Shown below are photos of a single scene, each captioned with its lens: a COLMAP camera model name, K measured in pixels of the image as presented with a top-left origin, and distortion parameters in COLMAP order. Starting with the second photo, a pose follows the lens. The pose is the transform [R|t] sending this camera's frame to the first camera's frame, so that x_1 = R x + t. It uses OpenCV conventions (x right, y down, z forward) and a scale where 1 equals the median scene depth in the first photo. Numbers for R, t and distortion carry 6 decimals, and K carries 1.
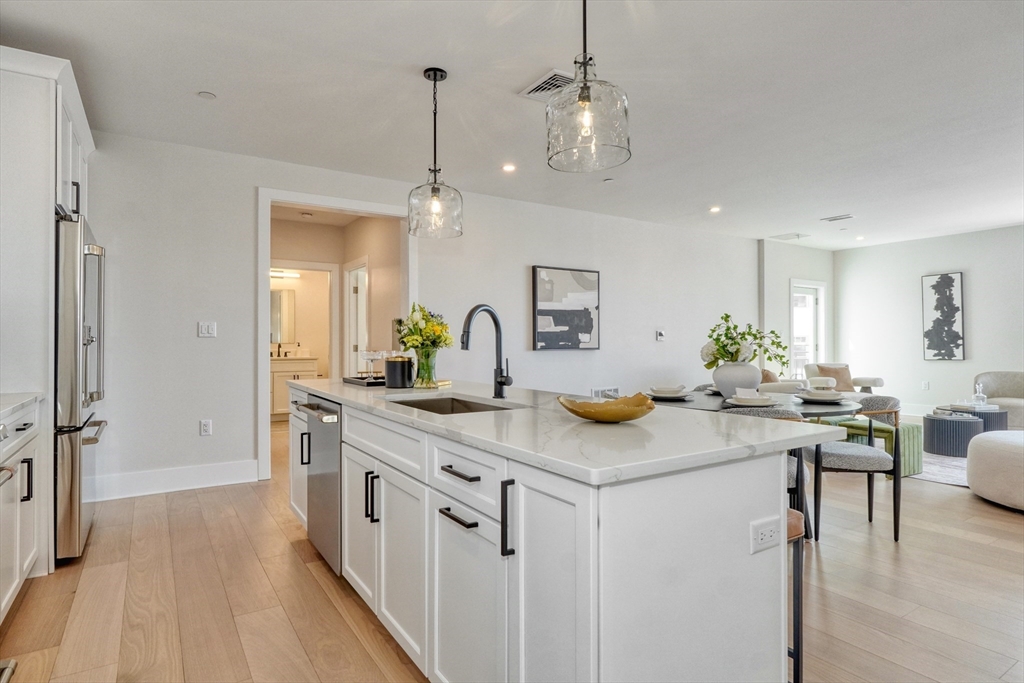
lens RADIAL K [[561.2, 0, 507.4], [0, 561.2, 338.8], [0, 0, 1]] dist [0.000355, 0.000034]
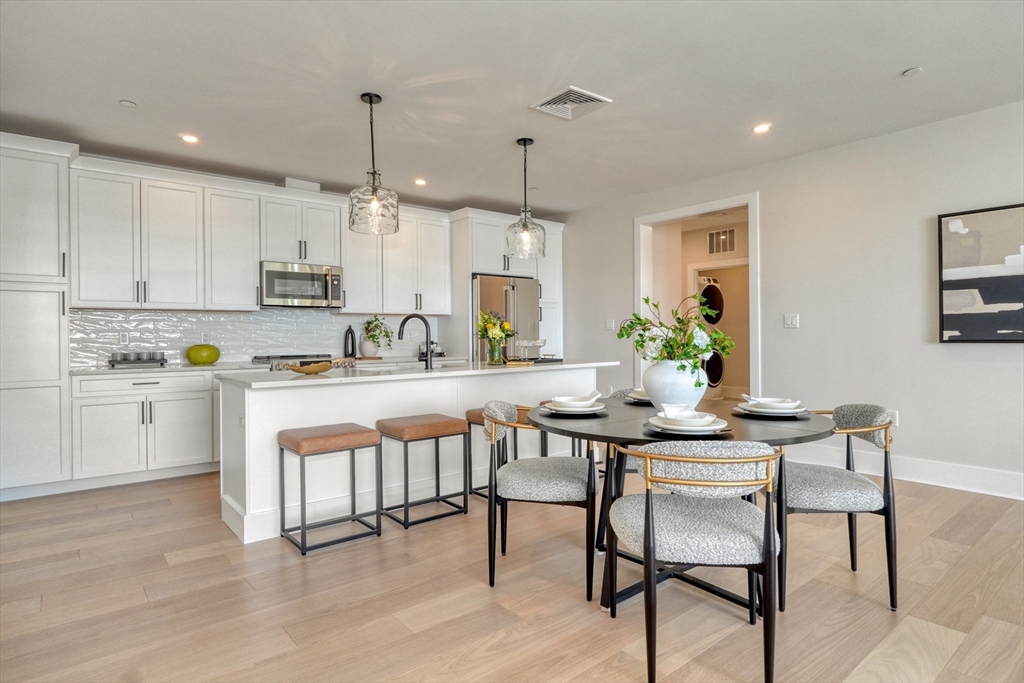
lens RADIAL K [[561.2, 0, 507.4], [0, 561.2, 338.8], [0, 0, 1]] dist [0.000355, 0.000034]
pose [[0.118255, 0.006012, -0.992965, 0.649500], [0.015245, 0.999853, 0.007869, 0.002939], [0.992866, -0.016068, 0.118146, 0.409528]]
